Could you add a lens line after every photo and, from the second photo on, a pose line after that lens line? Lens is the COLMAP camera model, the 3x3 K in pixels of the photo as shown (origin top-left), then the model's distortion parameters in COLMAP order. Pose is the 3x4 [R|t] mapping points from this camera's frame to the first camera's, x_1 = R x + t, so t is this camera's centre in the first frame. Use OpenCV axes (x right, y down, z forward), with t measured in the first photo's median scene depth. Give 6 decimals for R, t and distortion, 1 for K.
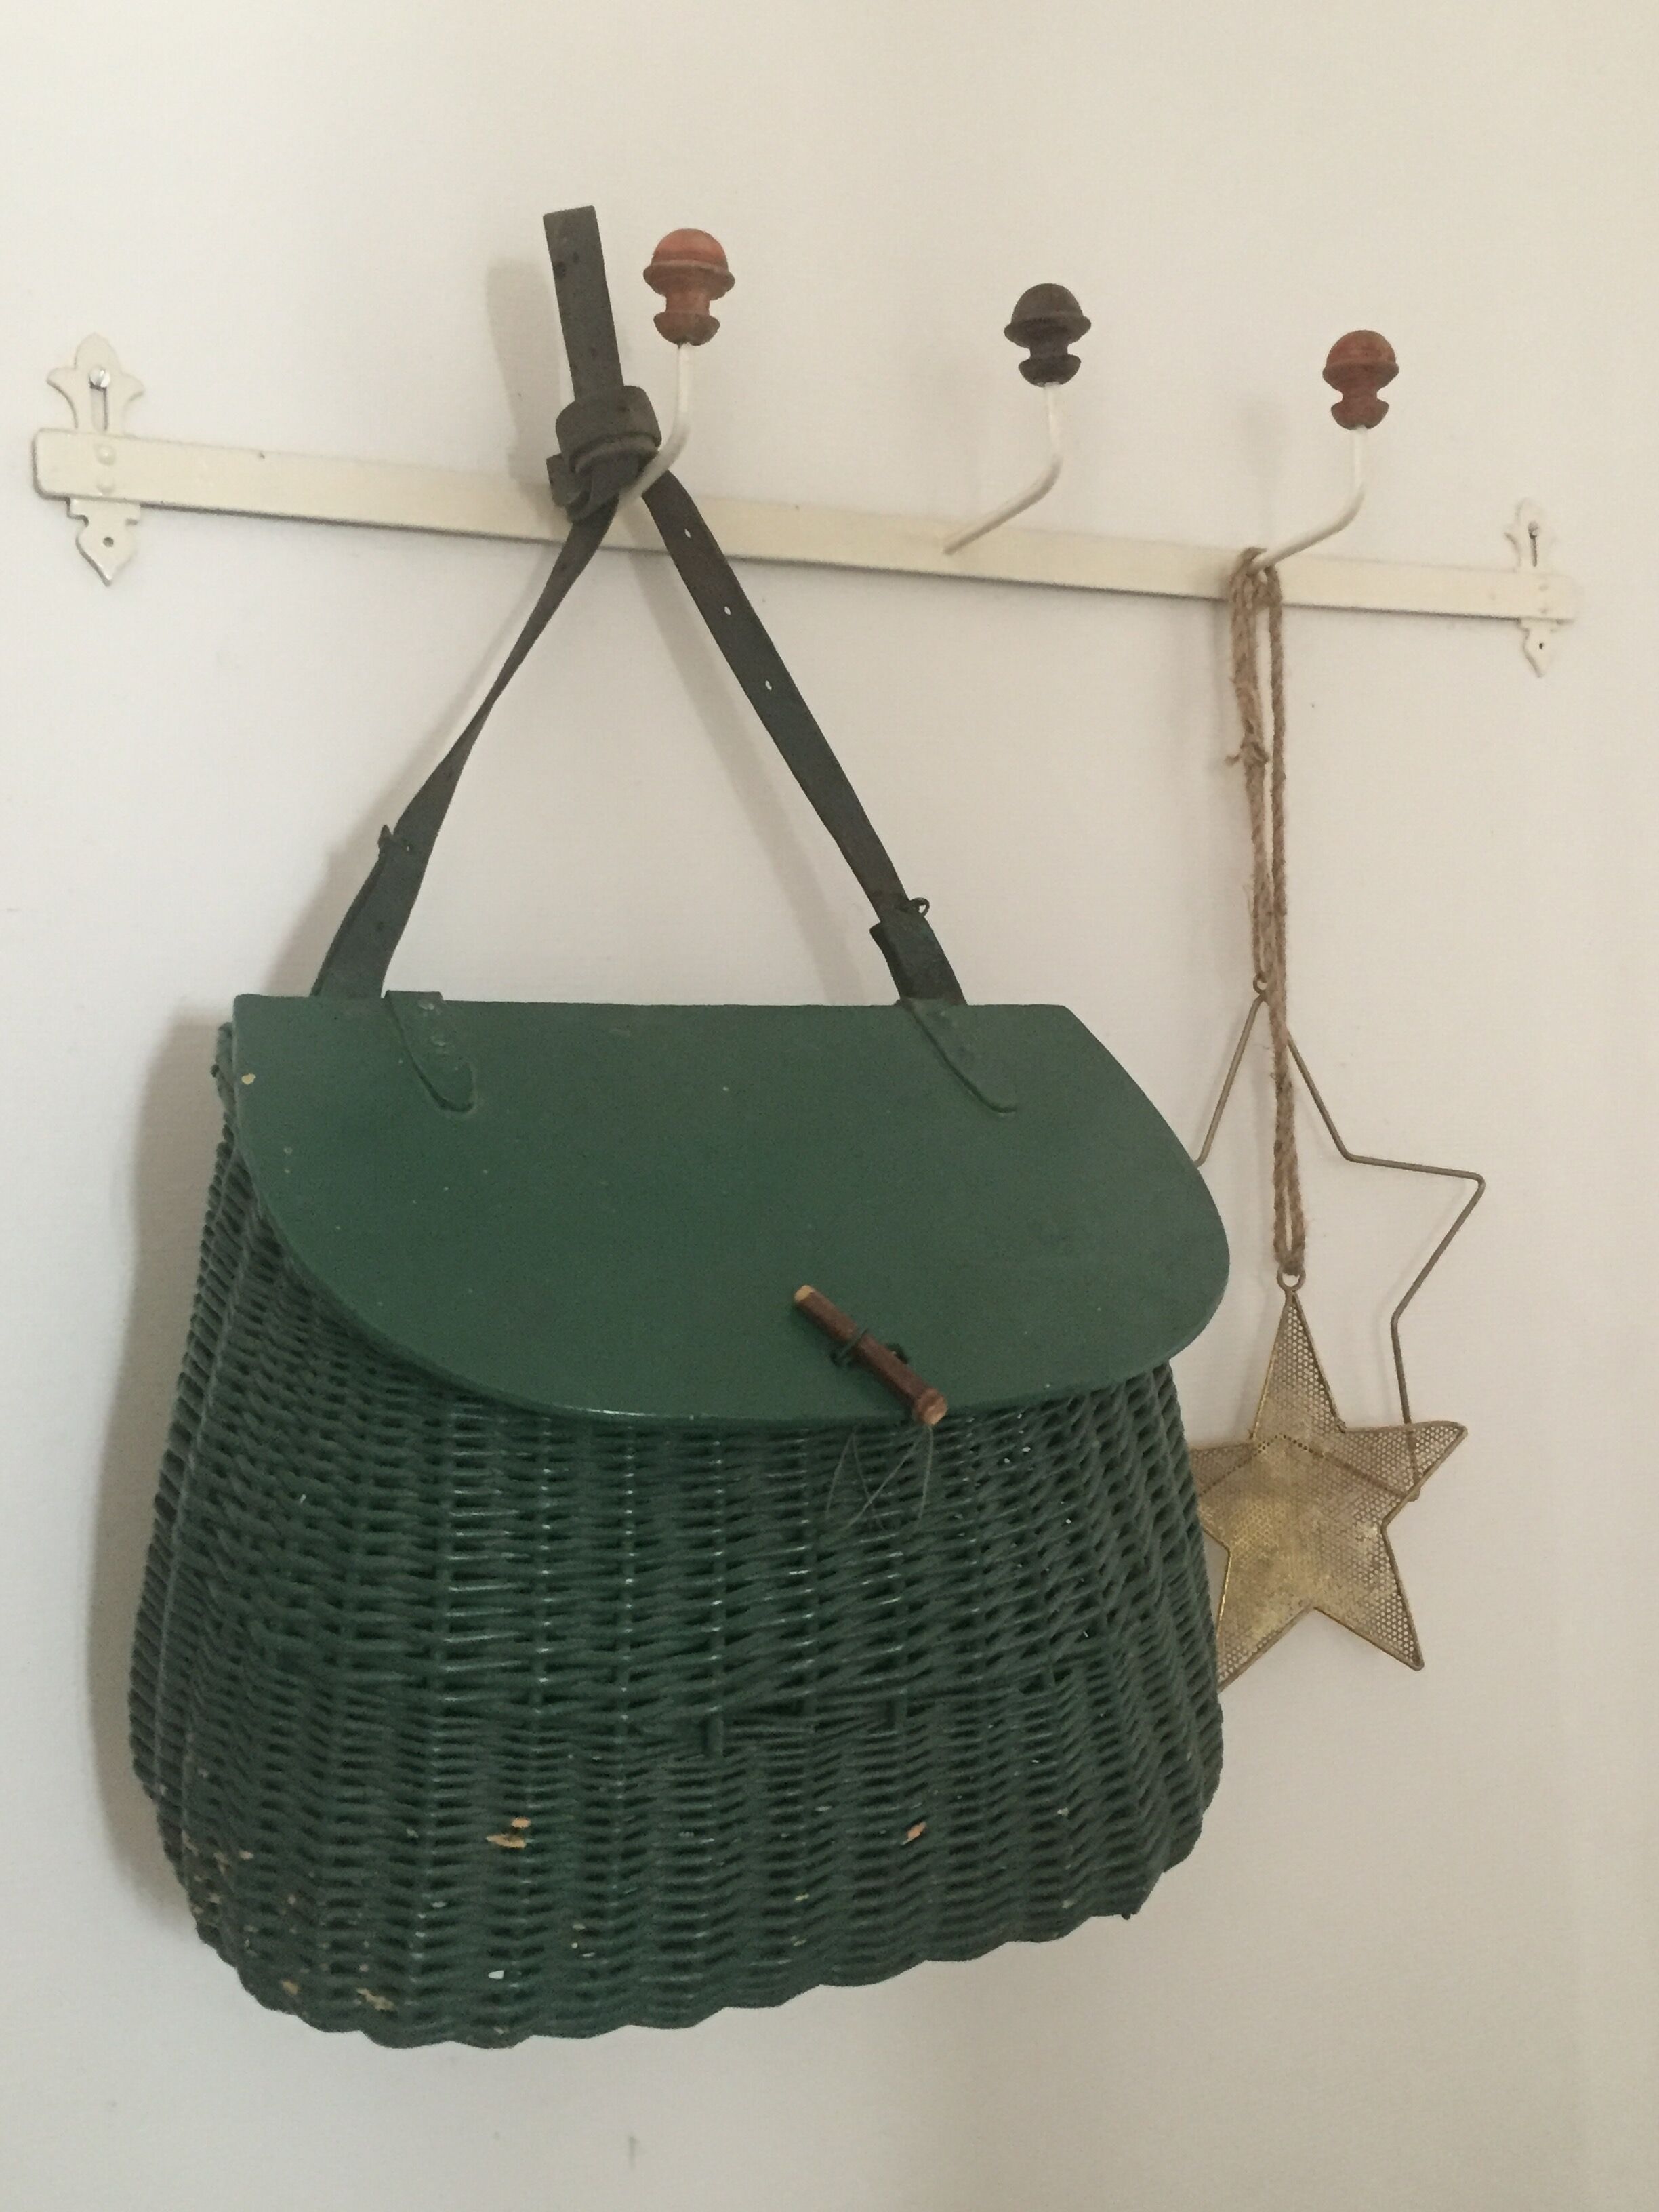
lens RADIAL K [[2327.2, 0, 832.6], [0, 2327.2, 1109.8], [0, 0, 1]] dist [0.045716, 0.000000]
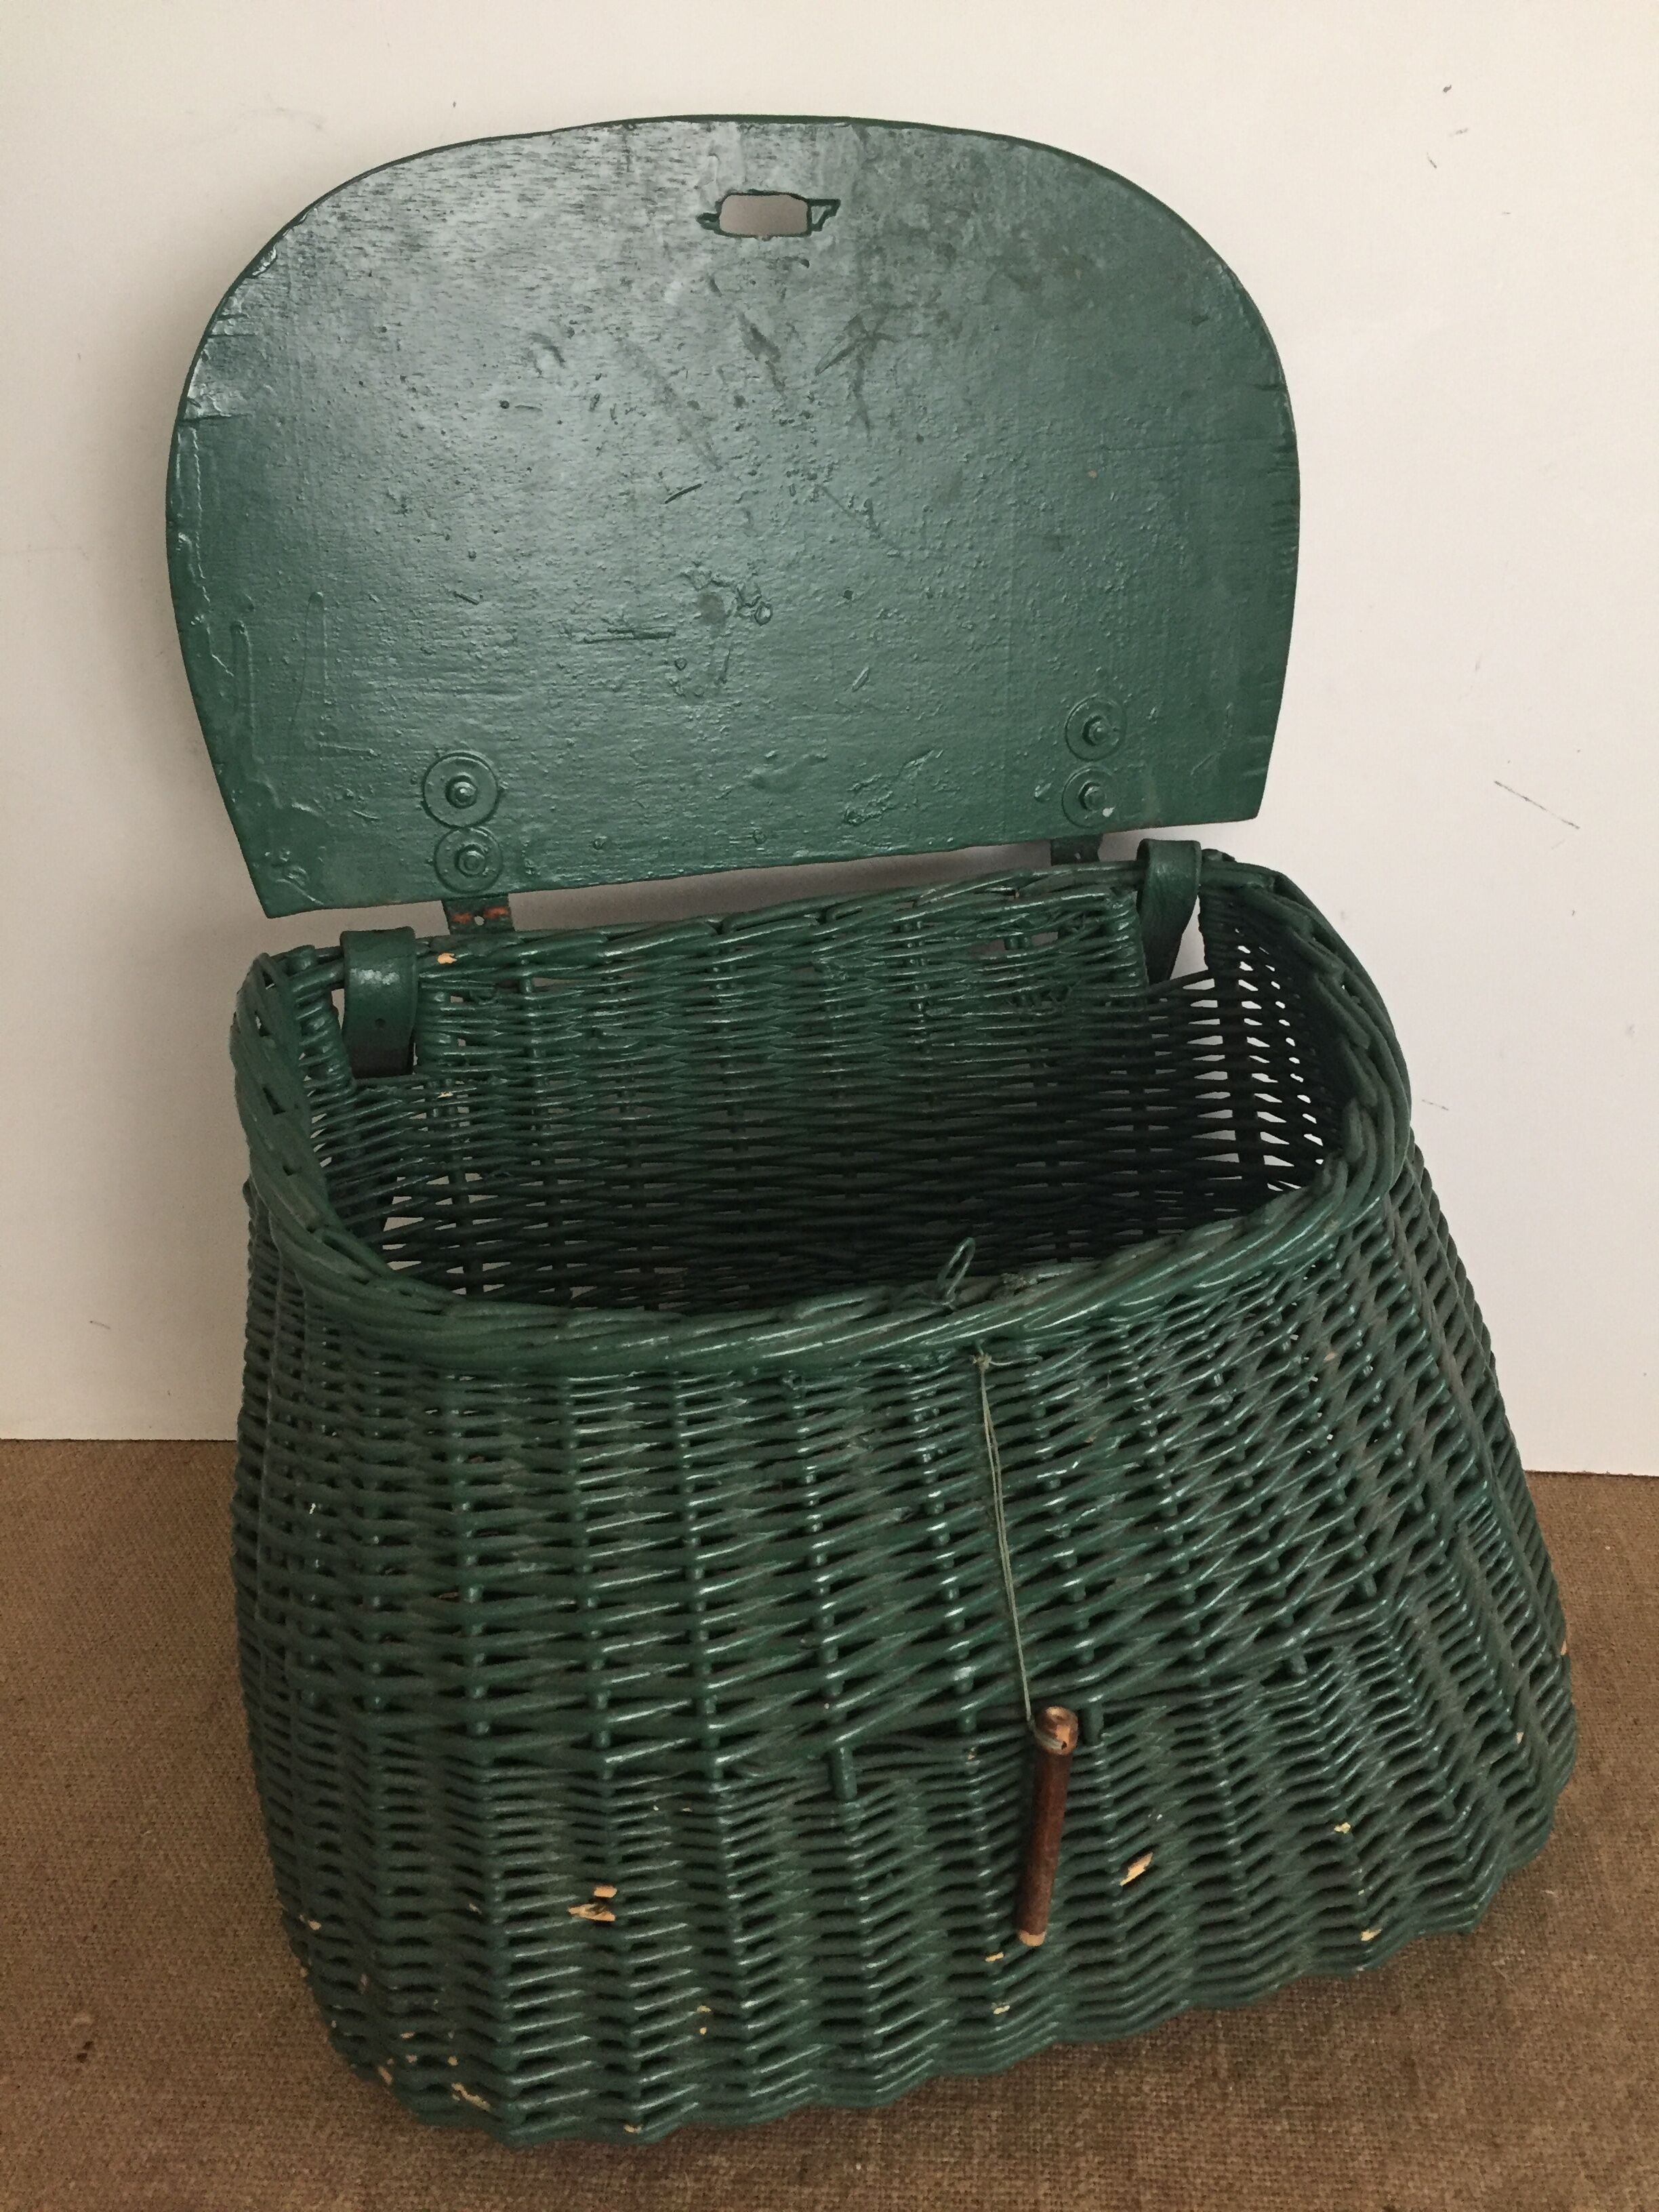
lens RADIAL K [[1883.0, 0, 828.5], [0, 1883.0, 1103.1], [0, 0, 1]] dist [0.030067, -0.065007]
pose [[0.960148, -0.110274, -0.256817, 0.132265], [0.118679, 0.992780, 0.017410, 0.032388], [0.253043, -0.047195, 0.966303, 0.391930]]
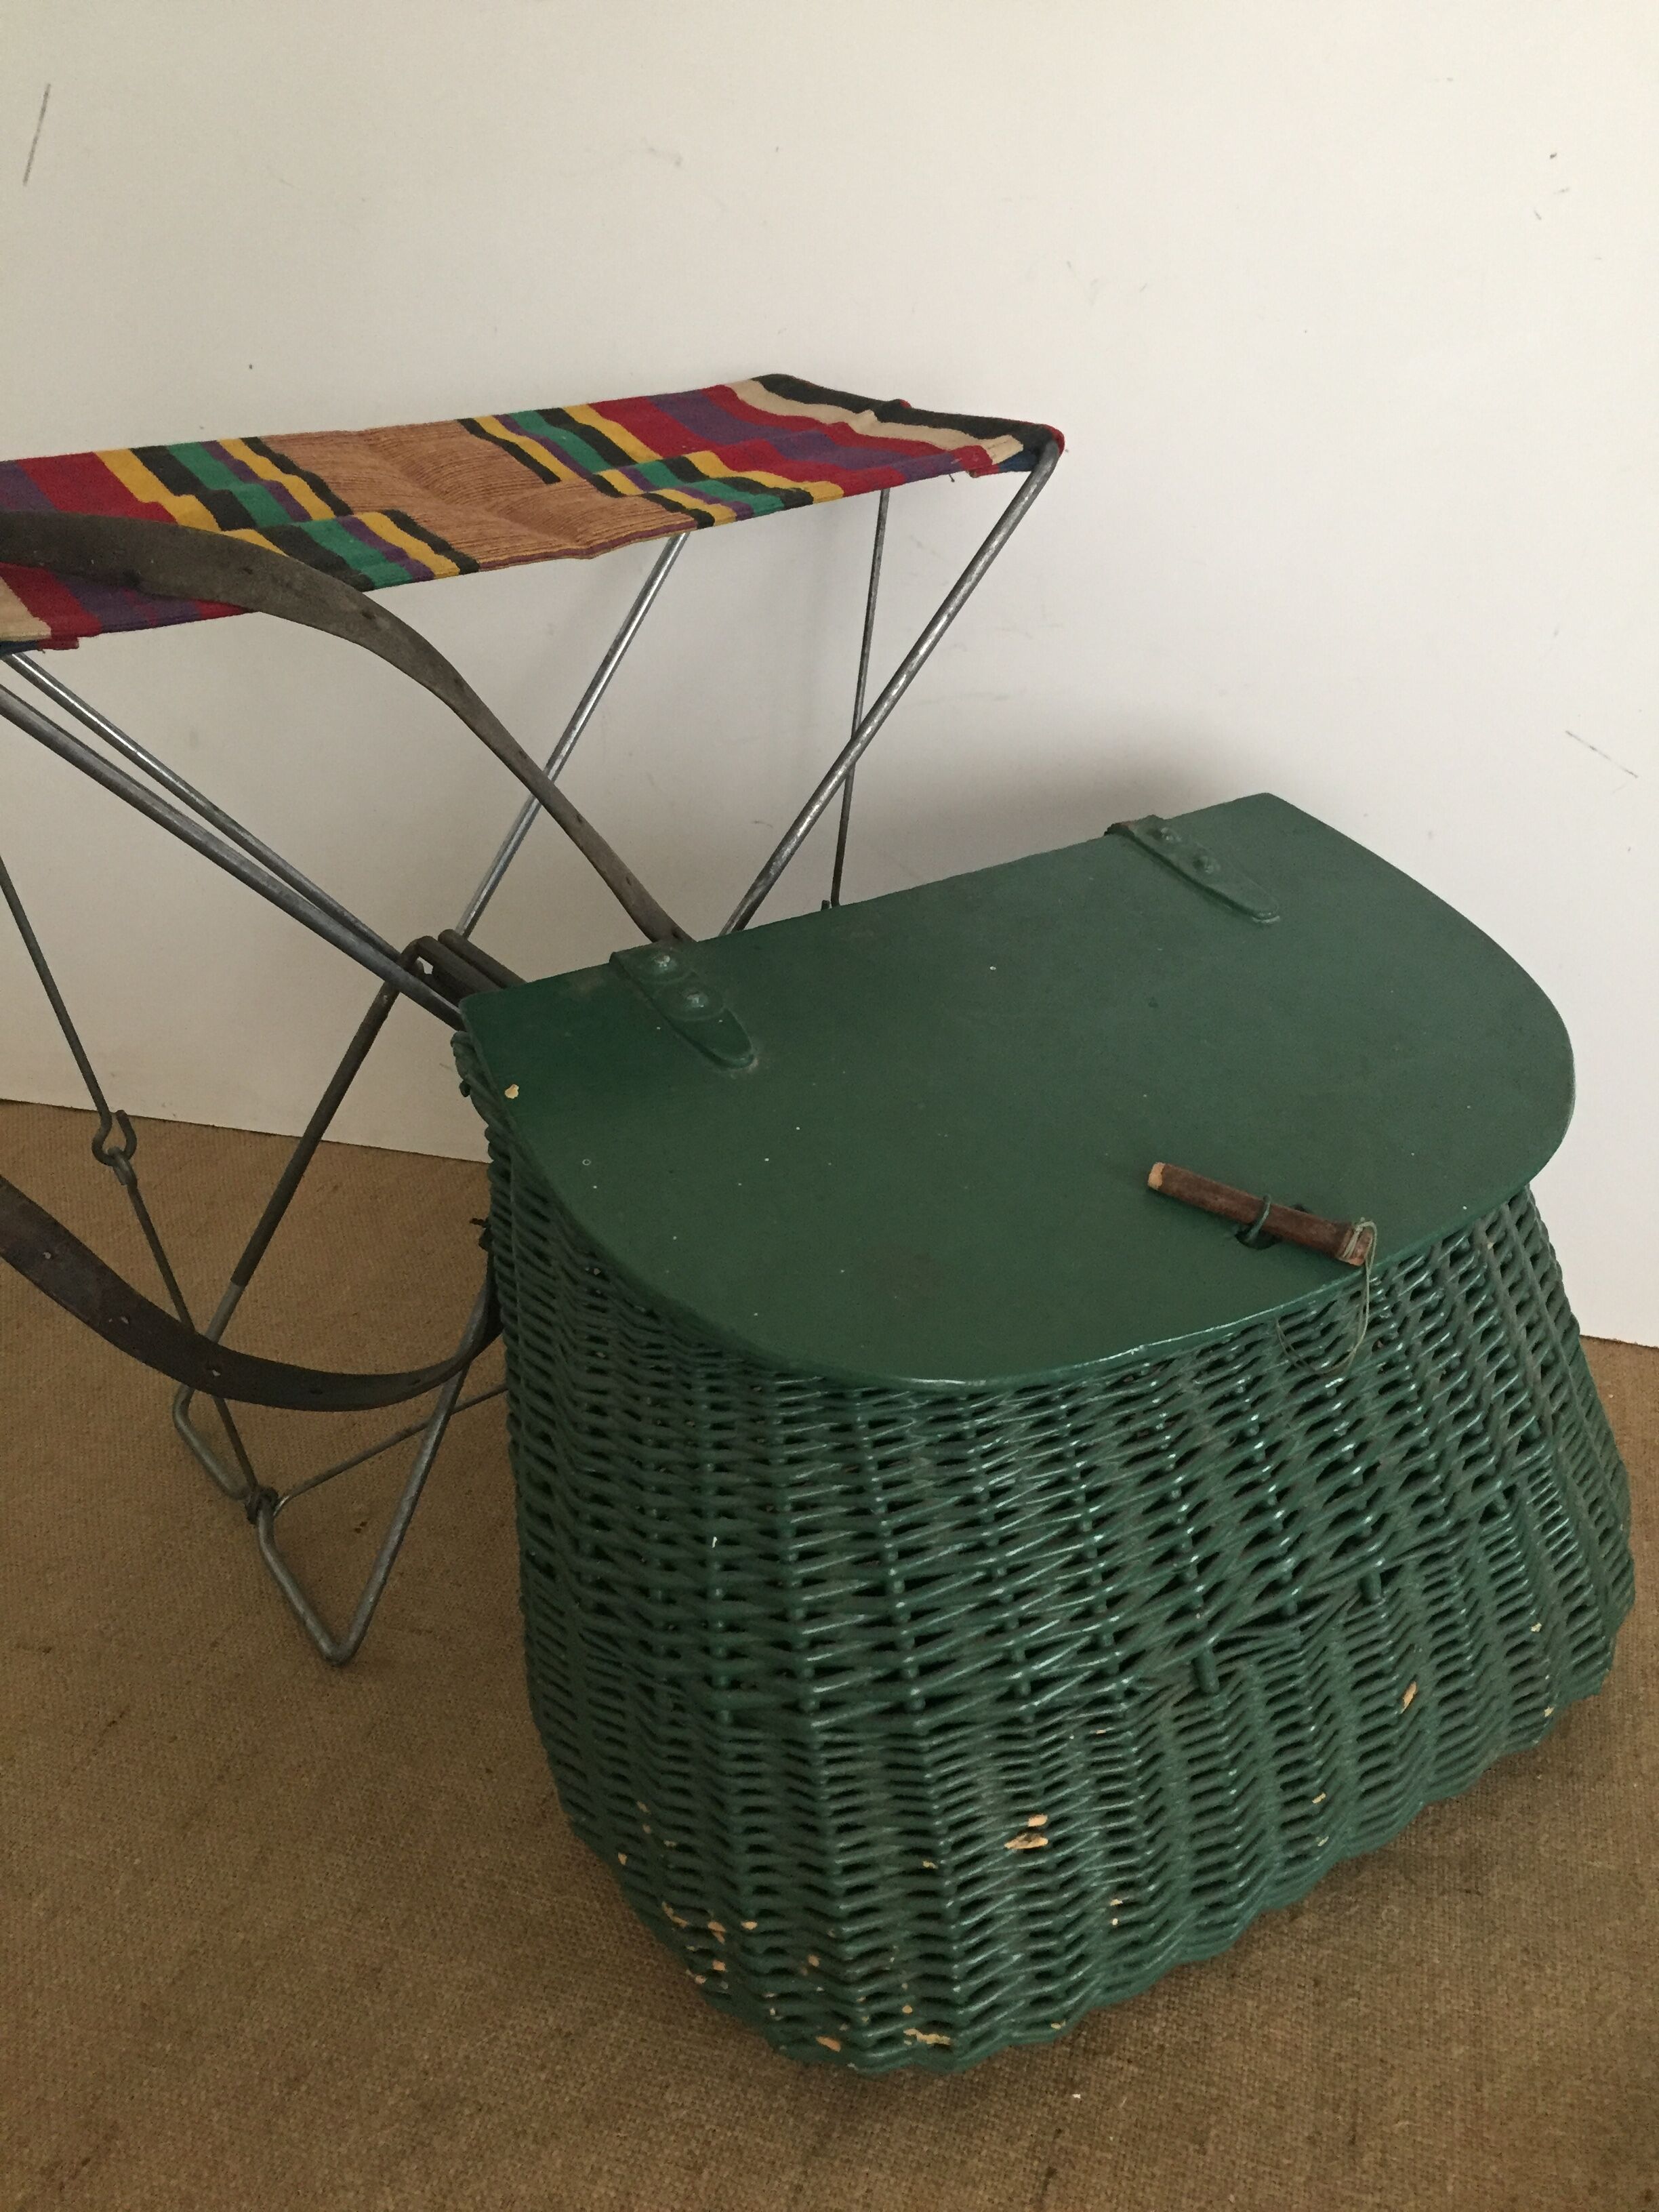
lens RADIAL K [[1883.0, 0, 835.7], [0, 1883.0, 1098.8], [0, 0, 1]] dist [0.030067, -0.065007]
pose [[0.970048, -0.242445, 0.015069, -0.147289], [0.239998, 0.966145, 0.094680, -0.050960], [-0.037514, -0.088227, 0.995394, 0.291815]]
